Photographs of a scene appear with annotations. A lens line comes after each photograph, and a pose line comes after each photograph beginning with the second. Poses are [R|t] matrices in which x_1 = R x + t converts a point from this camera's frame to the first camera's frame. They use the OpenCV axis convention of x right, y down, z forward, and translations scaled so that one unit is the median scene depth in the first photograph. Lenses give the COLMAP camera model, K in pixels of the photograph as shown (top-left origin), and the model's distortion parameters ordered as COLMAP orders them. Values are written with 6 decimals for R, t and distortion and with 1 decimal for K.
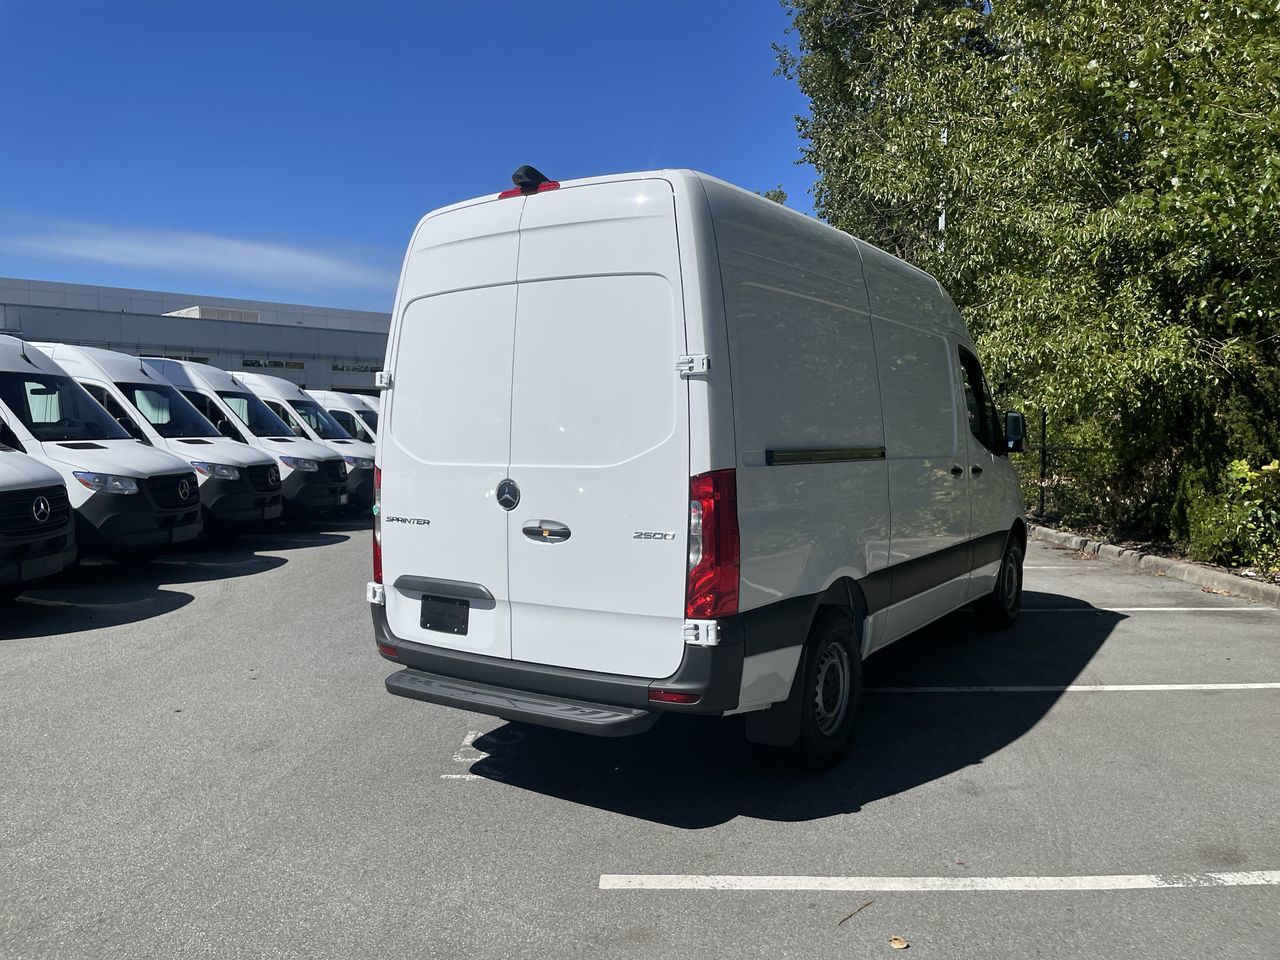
lens RADIAL K [[955.6, 0, 640.0], [0, 955.6, 480.0], [0, 0, 1]] dist [0.098715, -0.128330]
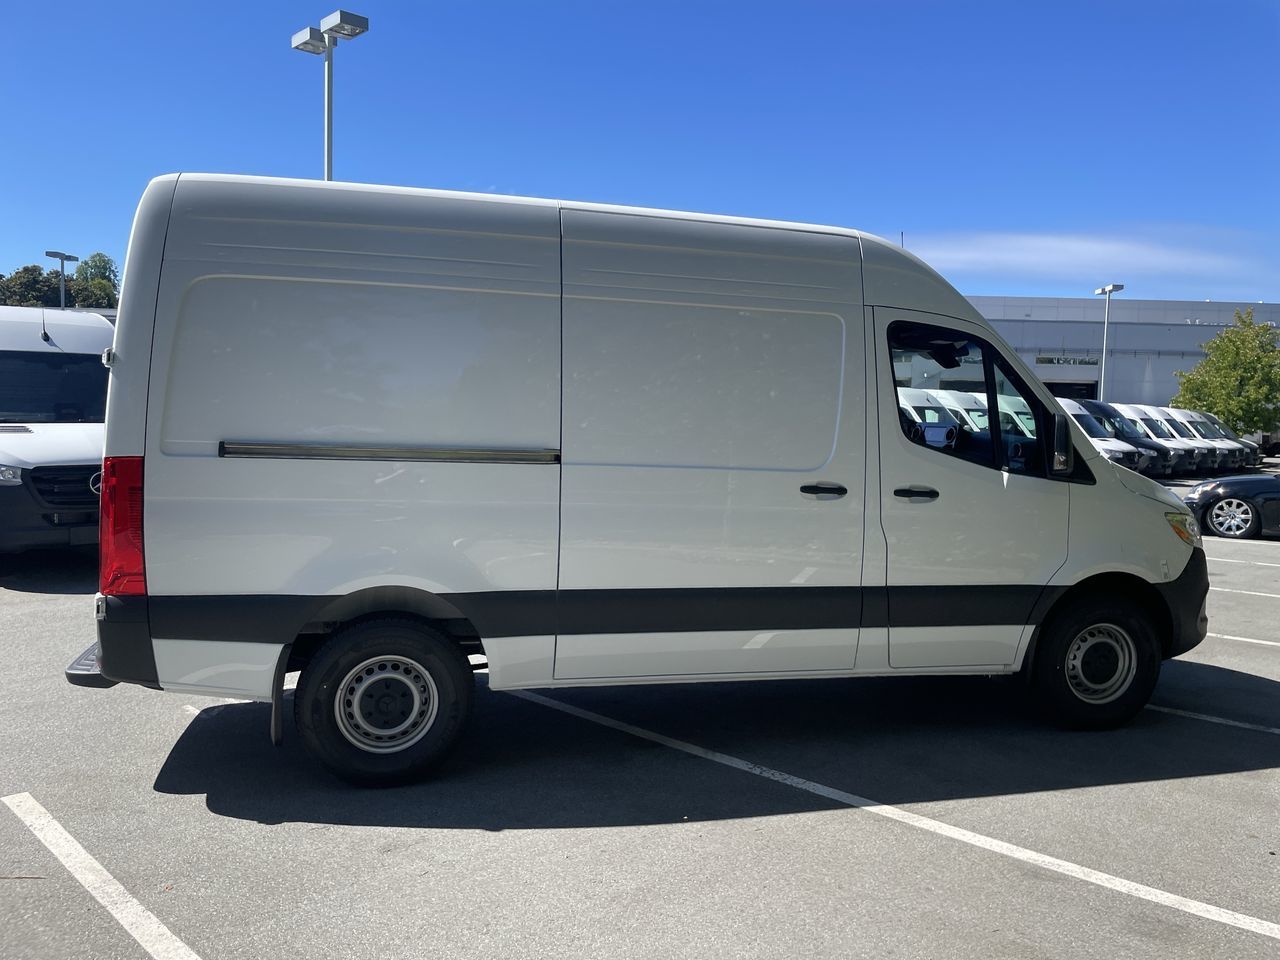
lens RADIAL K [[972.6, 0, 684.3], [0, 972.6, 478.9], [0, 0, 1]] dist [0.105028, -0.126498]
pose [[0.745530, 0.064048, -0.663387, 1.156288], [-0.062474, 0.997705, 0.026116, -0.048603], [0.663537, 0.021974, 0.747820, 0.531697]]
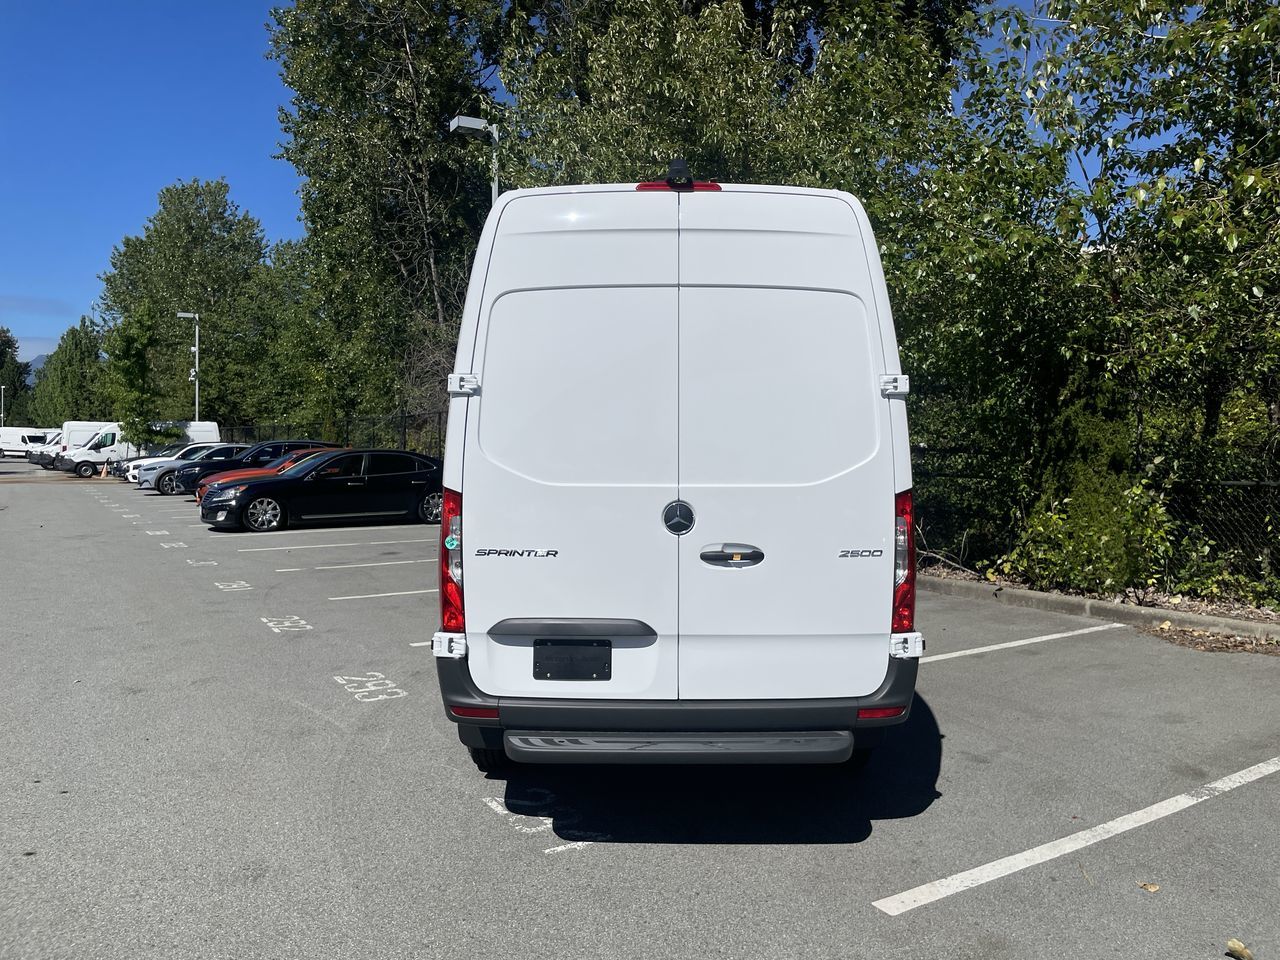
lens RADIAL K [[955.6, 0, 640.0], [0, 955.6, 480.0], [0, 0, 1]] dist [0.098715, -0.128330]
pose [[0.837682, -0.012714, 0.546011, -0.656586], [0.020885, 0.999743, -0.008763, -0.013067], [-0.545759, 0.018744, 0.837732, 0.256846]]
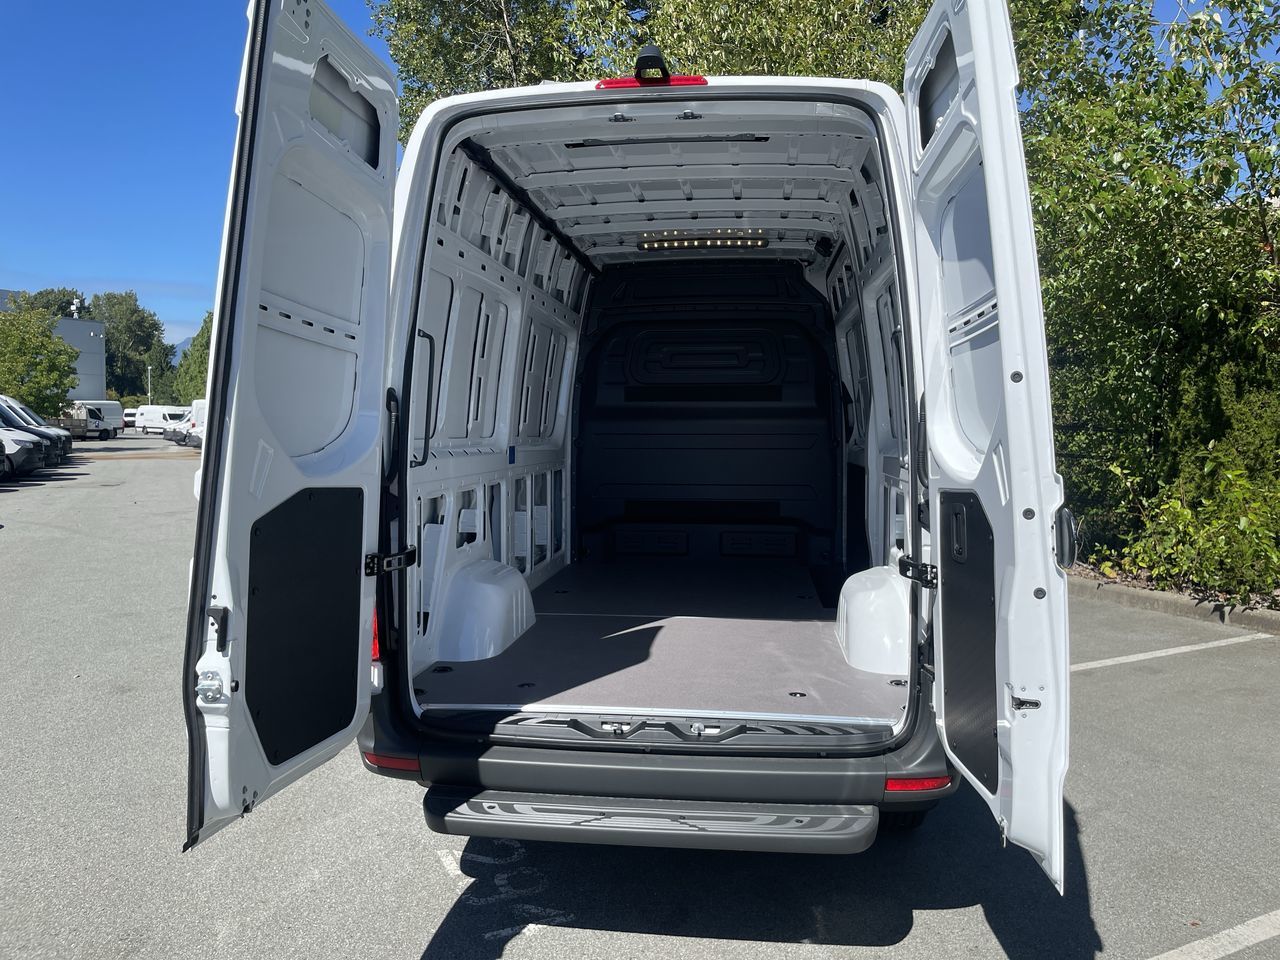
lens RADIAL K [[955.6, 0, 640.0], [0, 955.6, 480.0], [0, 0, 1]] dist [0.098715, -0.128330]
pose [[0.895539, -0.021480, 0.444465, -0.444275], [0.017255, 0.999759, 0.013549, -0.022788], [-0.444649, -0.004465, 0.895694, 0.377715]]
